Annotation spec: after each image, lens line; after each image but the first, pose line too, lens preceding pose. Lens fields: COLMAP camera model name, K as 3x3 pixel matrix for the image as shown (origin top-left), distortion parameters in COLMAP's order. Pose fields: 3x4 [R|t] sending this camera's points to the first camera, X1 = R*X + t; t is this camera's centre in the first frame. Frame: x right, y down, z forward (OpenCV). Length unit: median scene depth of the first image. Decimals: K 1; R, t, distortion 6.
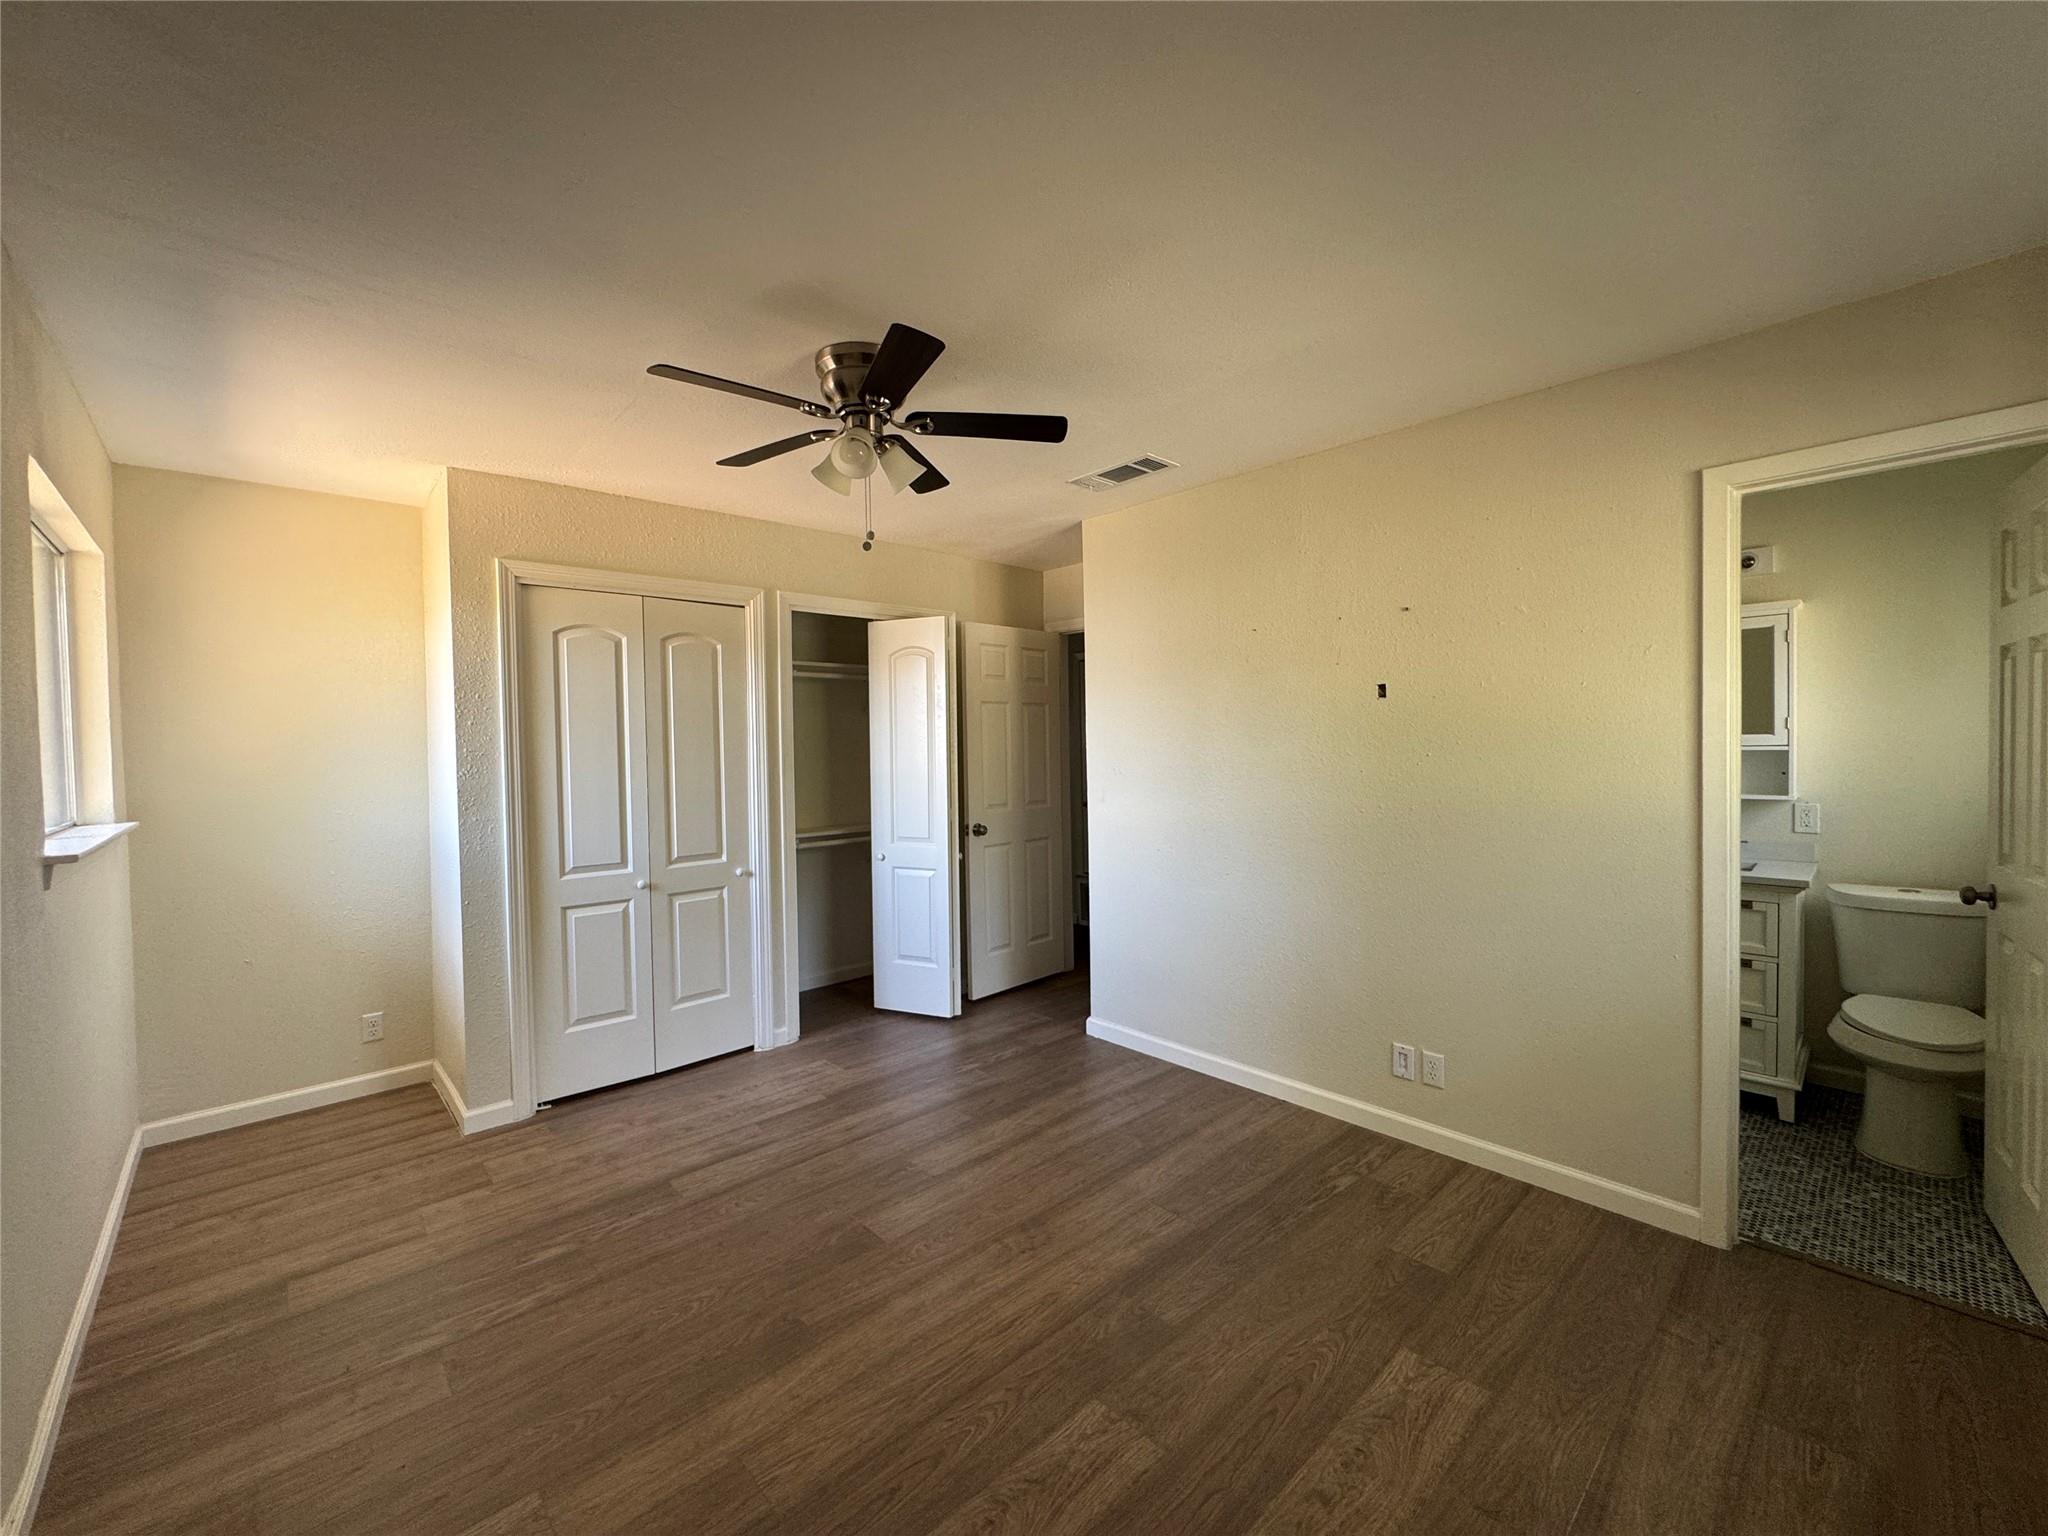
lens RADIAL K [[822.5, 0, 1023.0], [0, 822.5, 762.5], [0, 0, 1]] dist [-0.004179, -0.000102]
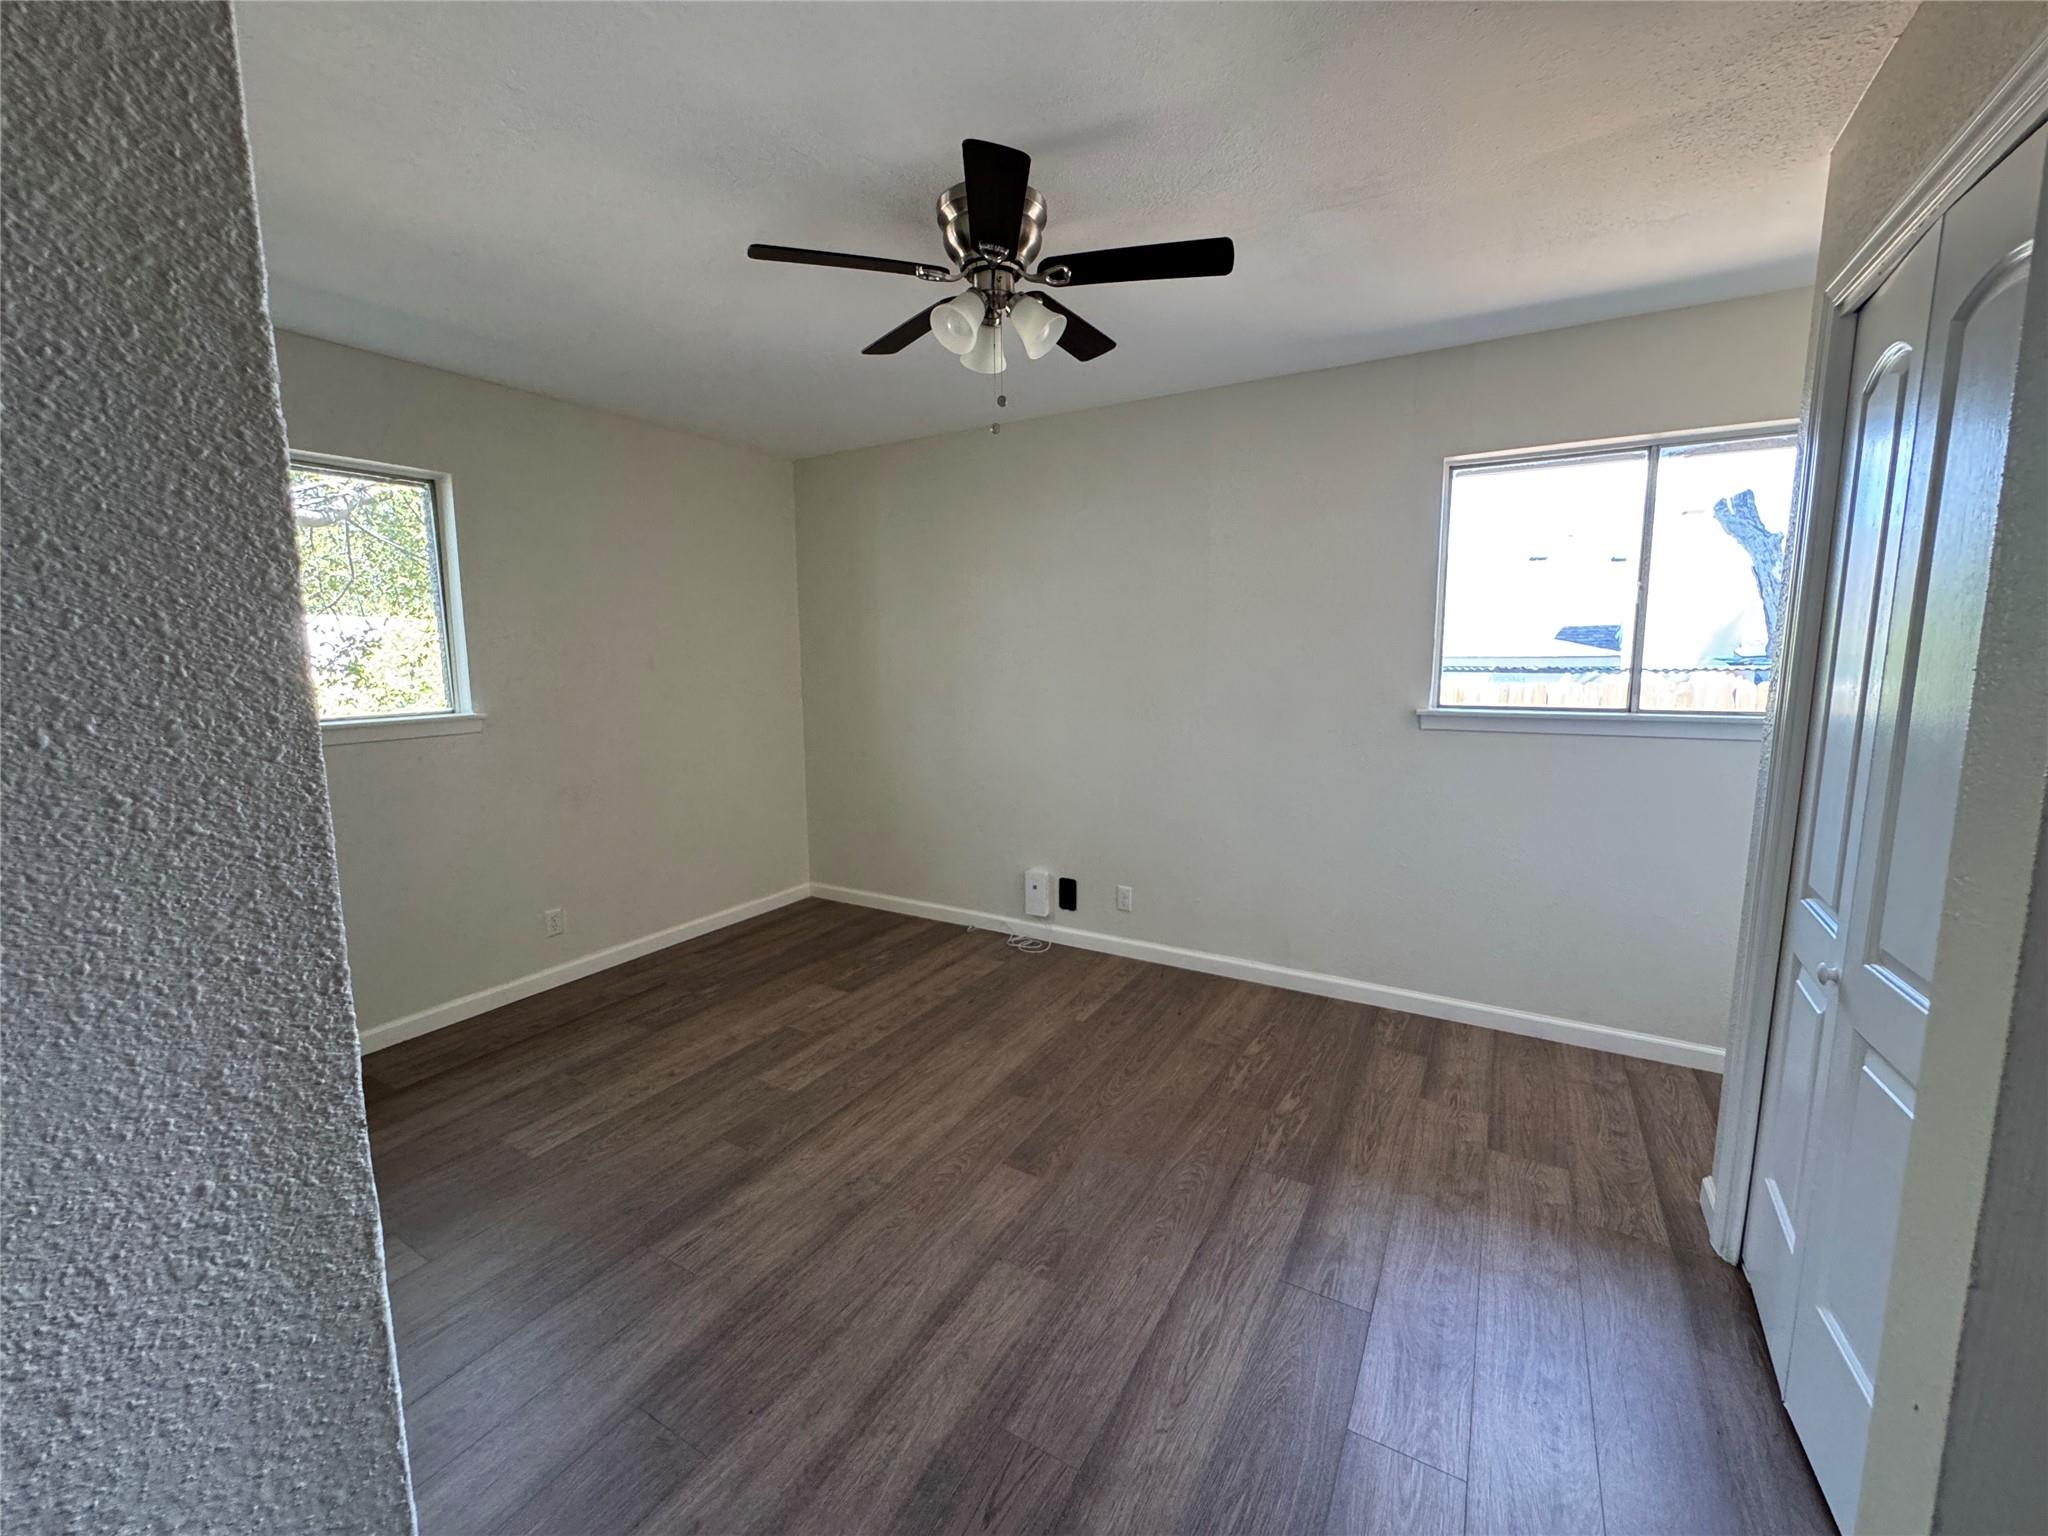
lens RADIAL K [[822.5, 0, 1023.0], [0, 822.5, 762.5], [0, 0, 1]] dist [-0.004179, -0.000102]
pose [[-0.958451, 0.064067, -0.277970, 0.051967], [0.020404, 0.987354, 0.157213, -0.046211], [0.284527, 0.145009, -0.947637, 1.902558]]
